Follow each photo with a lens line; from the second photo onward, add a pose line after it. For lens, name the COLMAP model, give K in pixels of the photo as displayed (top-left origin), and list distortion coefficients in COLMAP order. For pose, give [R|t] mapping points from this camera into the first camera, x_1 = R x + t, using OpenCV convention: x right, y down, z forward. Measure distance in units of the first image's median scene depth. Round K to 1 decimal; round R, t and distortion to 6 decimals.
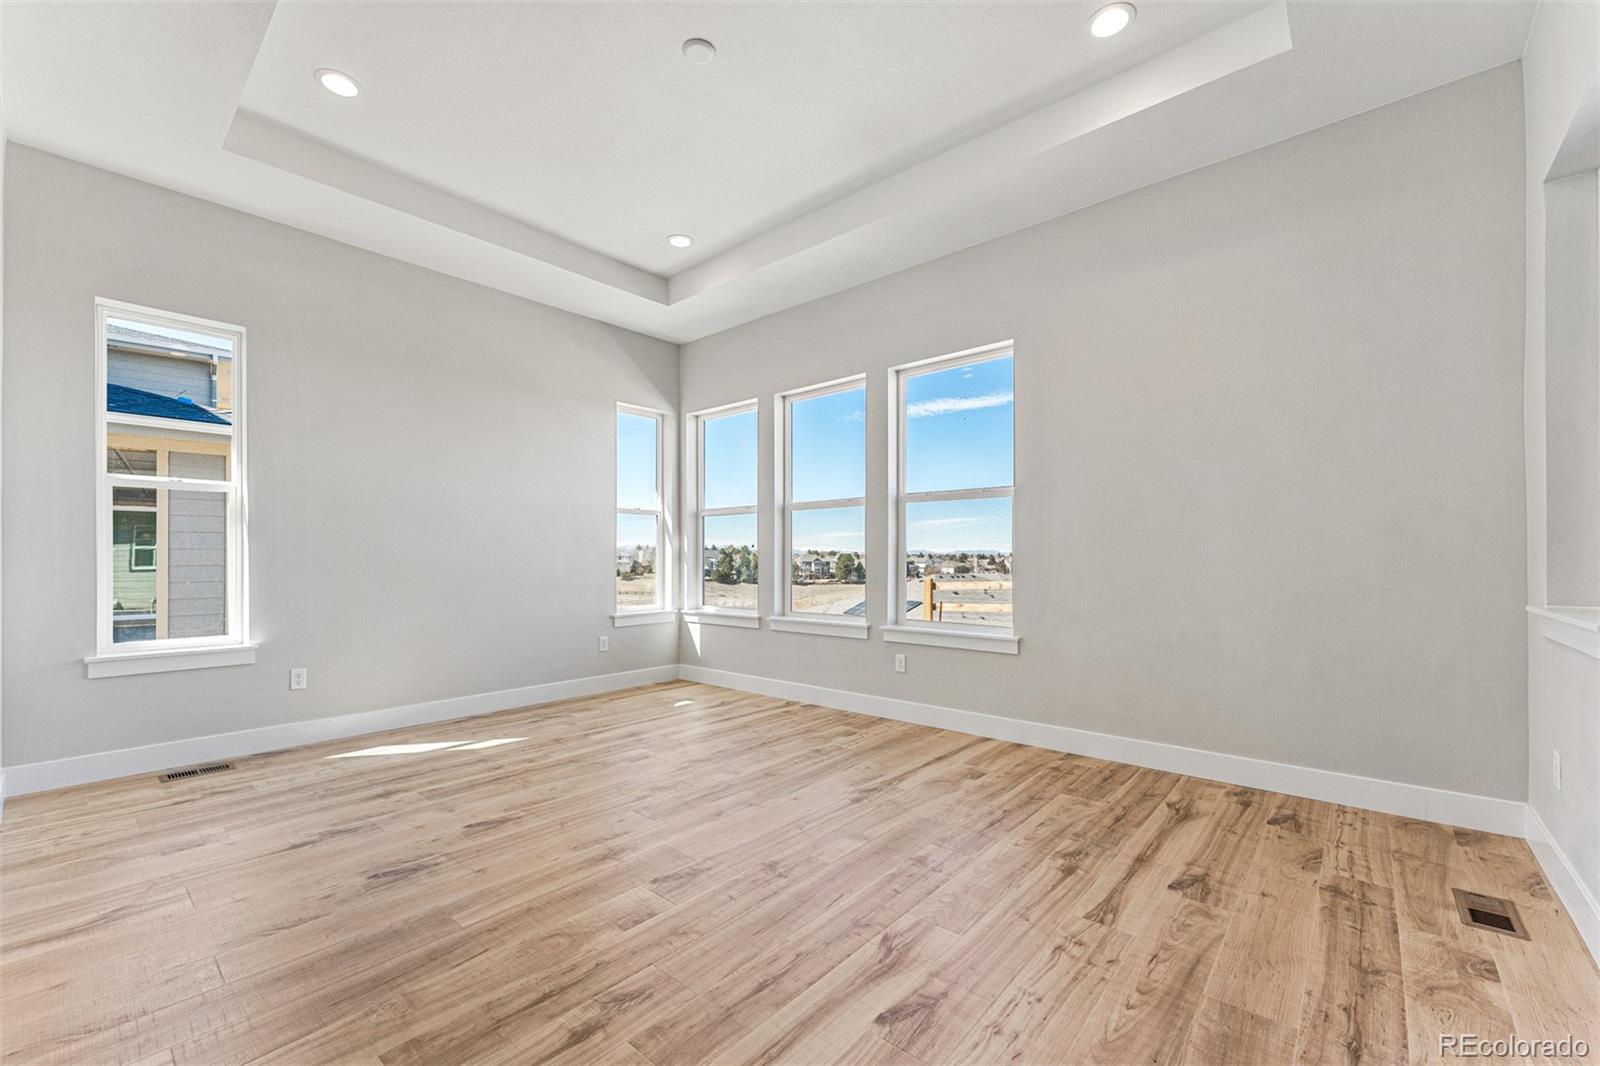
lens RADIAL K [[658.7, 0, 790.9], [0, 658.7, 556.5], [0, 0, 1]] dist [0.000704, 0.000079]
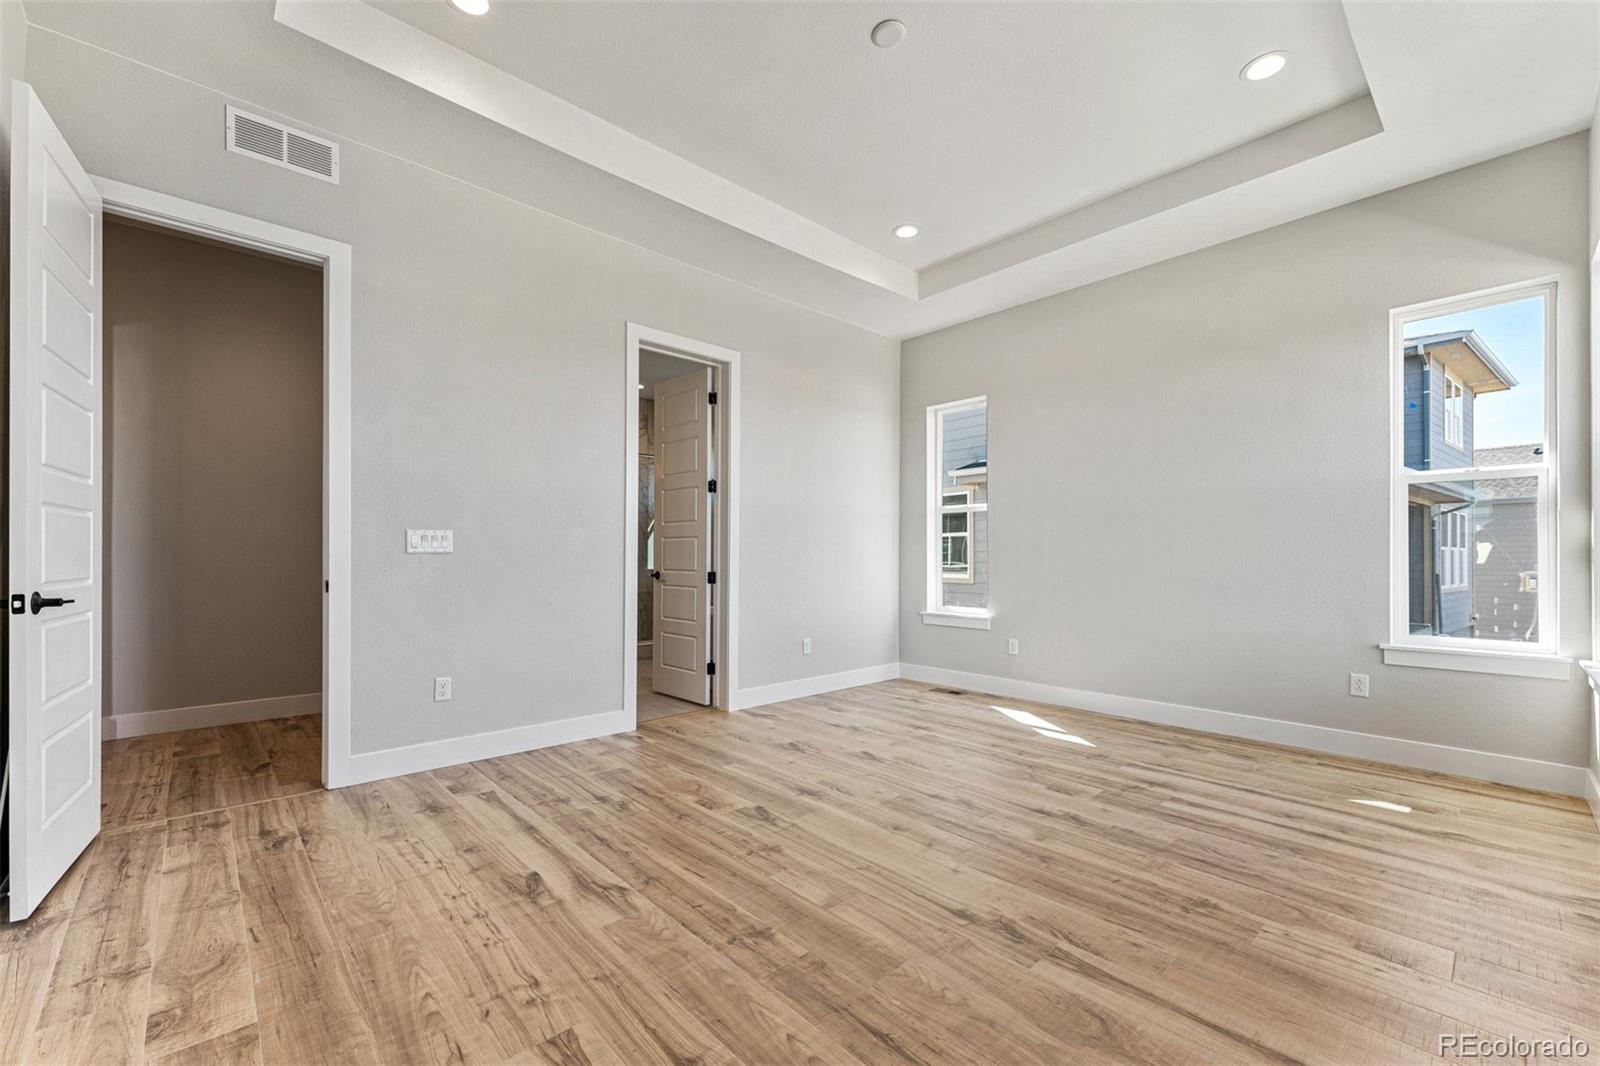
lens RADIAL K [[658.7, 0, 790.9], [0, 658.7, 556.5], [0, 0, 1]] dist [0.000704, 0.000079]
pose [[-0.117329, -0.000800, -0.993093, 0.751491], [-0.000428, 1.000000, -0.000755, 0.006343], [0.993093, 0.000337, -0.117330, 0.865447]]
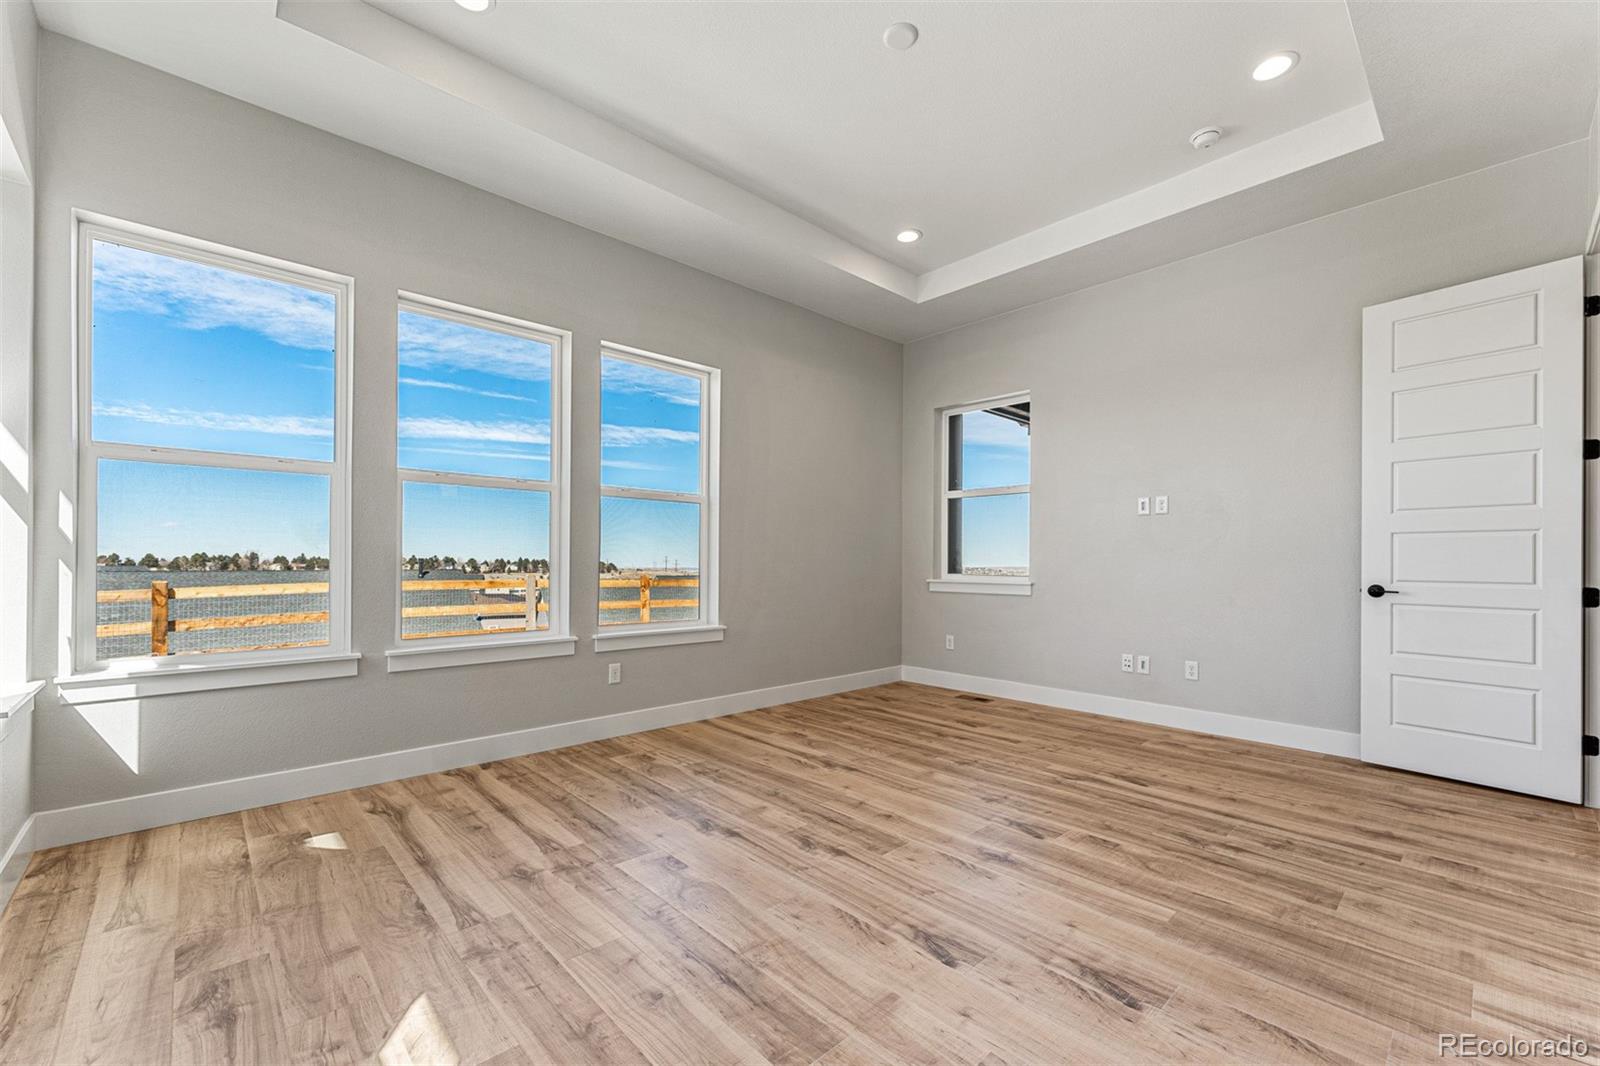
lens RADIAL K [[647.3, 0, 809.0], [0, 647.3, 560.6], [0, 0, 1]] dist [-0.000366, -0.000133]
pose [[0.091576, 0.001845, 0.995796, -0.980775], [-0.008423, 0.999964, -0.001078, 0.009402], [-0.995762, -0.008289, 0.091589, 0.930785]]
